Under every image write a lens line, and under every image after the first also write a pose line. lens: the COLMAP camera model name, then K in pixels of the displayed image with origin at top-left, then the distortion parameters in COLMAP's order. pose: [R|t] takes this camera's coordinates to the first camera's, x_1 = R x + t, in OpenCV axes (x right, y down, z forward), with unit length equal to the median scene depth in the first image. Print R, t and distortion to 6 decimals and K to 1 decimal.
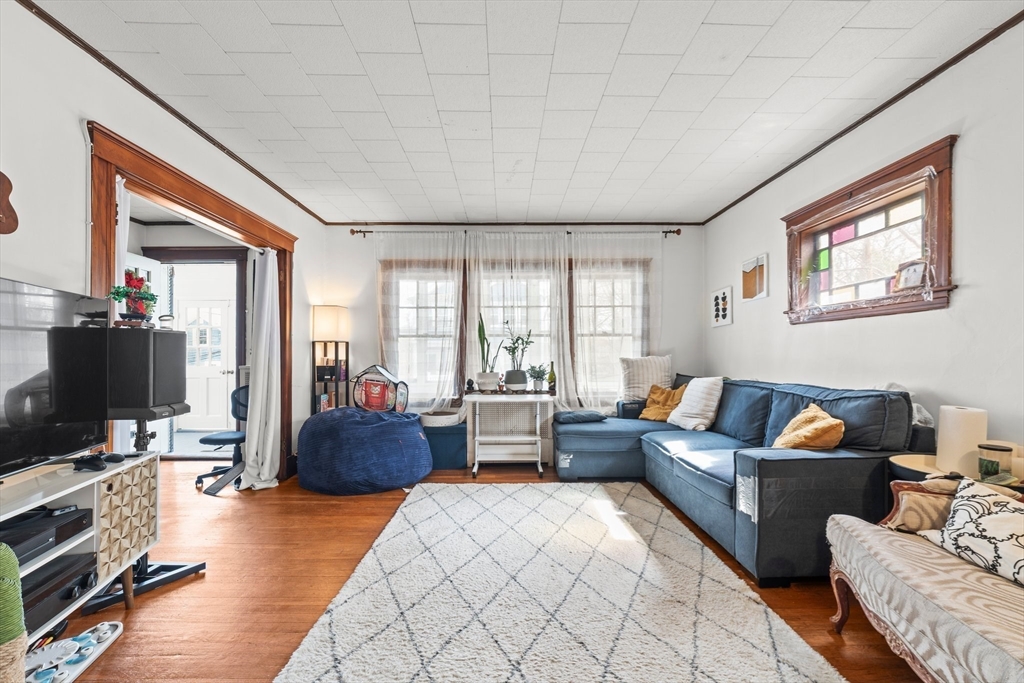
lens RADIAL K [[398.5, 0, 516.5], [0, 398.5, 356.8], [0, 0, 1]] dist [-0.022151, 0.006332]
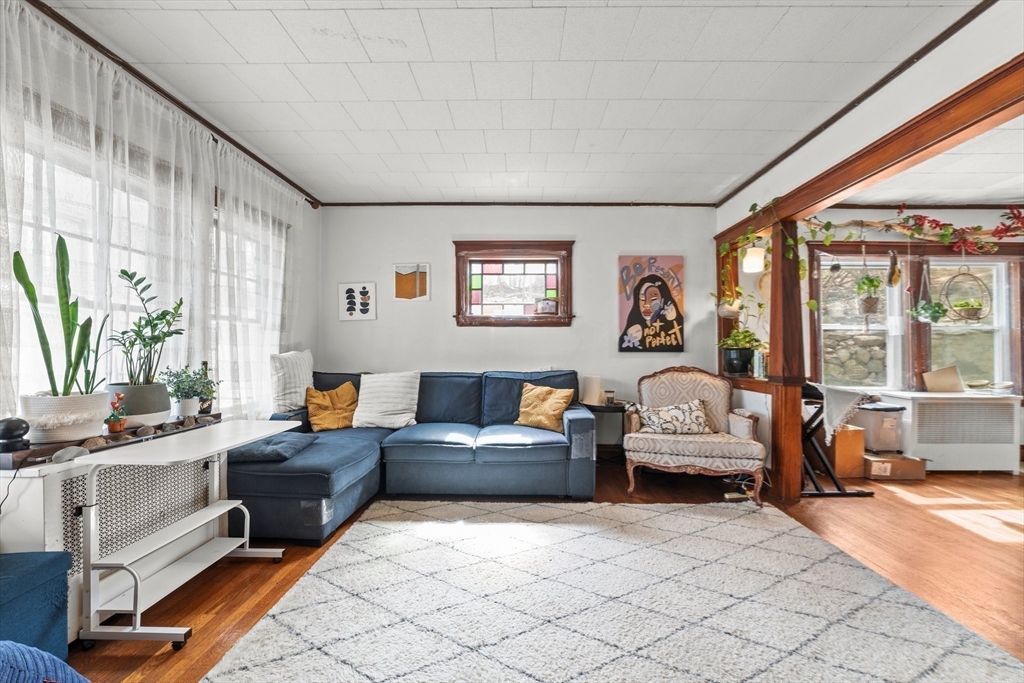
lens RADIAL K [[398.5, 0, 510.9], [0, 398.5, 348.1], [0, 0, 1]] dist [-0.022151, 0.006332]
pose [[0.057465, 0.004615, 0.998337, -0.465792], [0.001071, 0.999988, -0.004685, -0.003930], [-0.998347, 0.001339, 0.057460, 0.597394]]
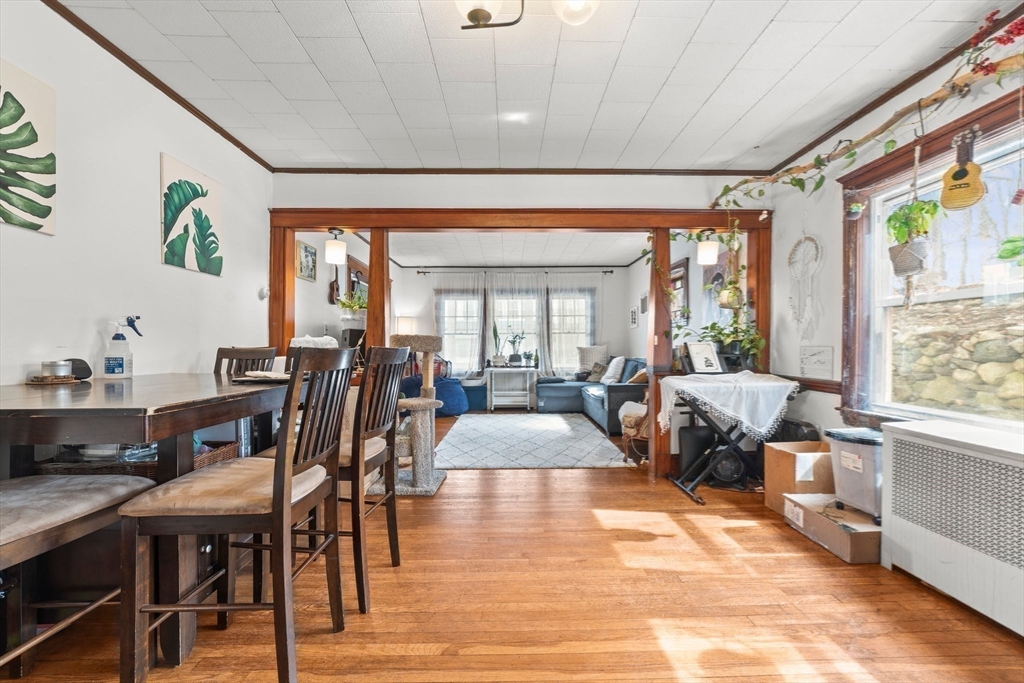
lens RADIAL K [[398.5, 0, 520.6], [0, 398.5, 351.1], [0, 0, 1]] dist [-0.022151, 0.006332]
pose [[0.999987, -0.003113, -0.004023, 0.031279], [0.003152, 0.999948, 0.009728, 0.004658], [0.003993, -0.009740, 0.999945, -0.771691]]
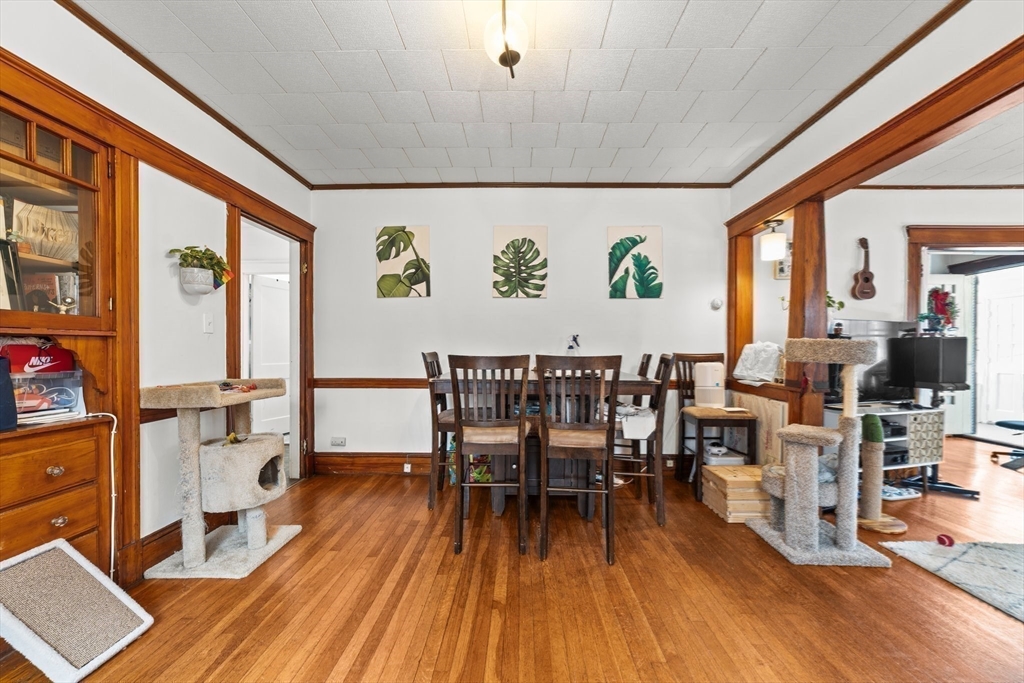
lens RADIAL K [[398.5, 0, 507.6], [0, 398.5, 349.7], [0, 0, 1]] dist [-0.022151, 0.006332]
pose [[-0.057502, 0.001981, -0.998343, 0.413924], [-0.004091, 0.999989, 0.002220, -0.006031], [0.998337, 0.004212, -0.057493, -0.370350]]
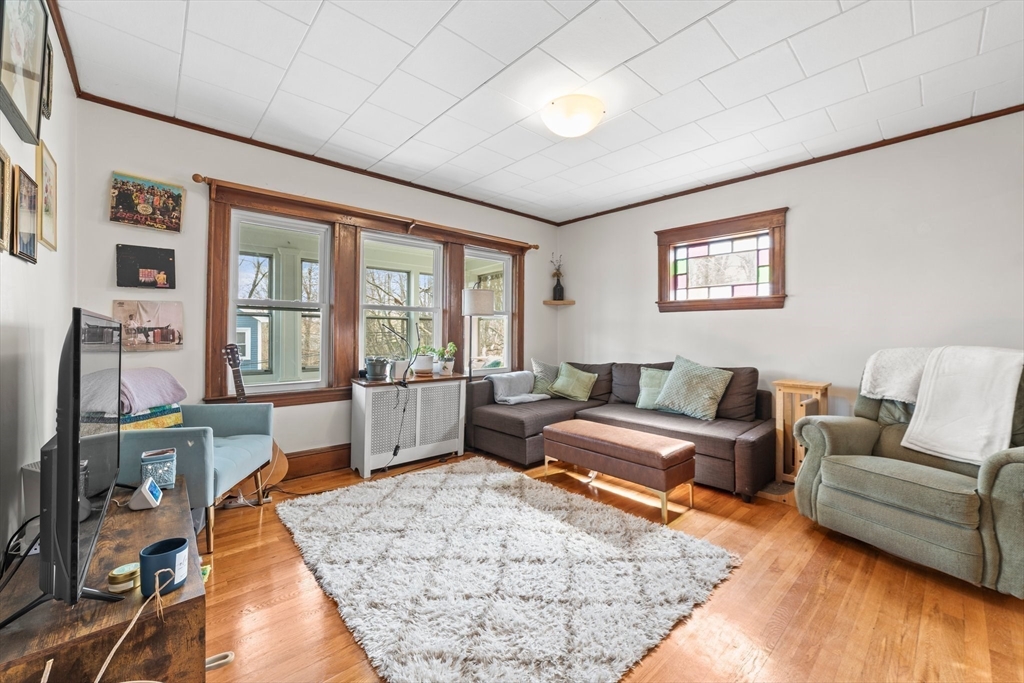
lens RADIAL K [[398.5, 0, 515.7], [0, 398.5, 333.2], [0, 0, 1]] dist [-0.022151, 0.006332]
pose [[0.752729, 0.000015, 0.658330, -0.446213], [-0.000050, 1.000000, 0.000034, -0.007894], [-0.658330, -0.000059, 0.752729, 0.243812]]
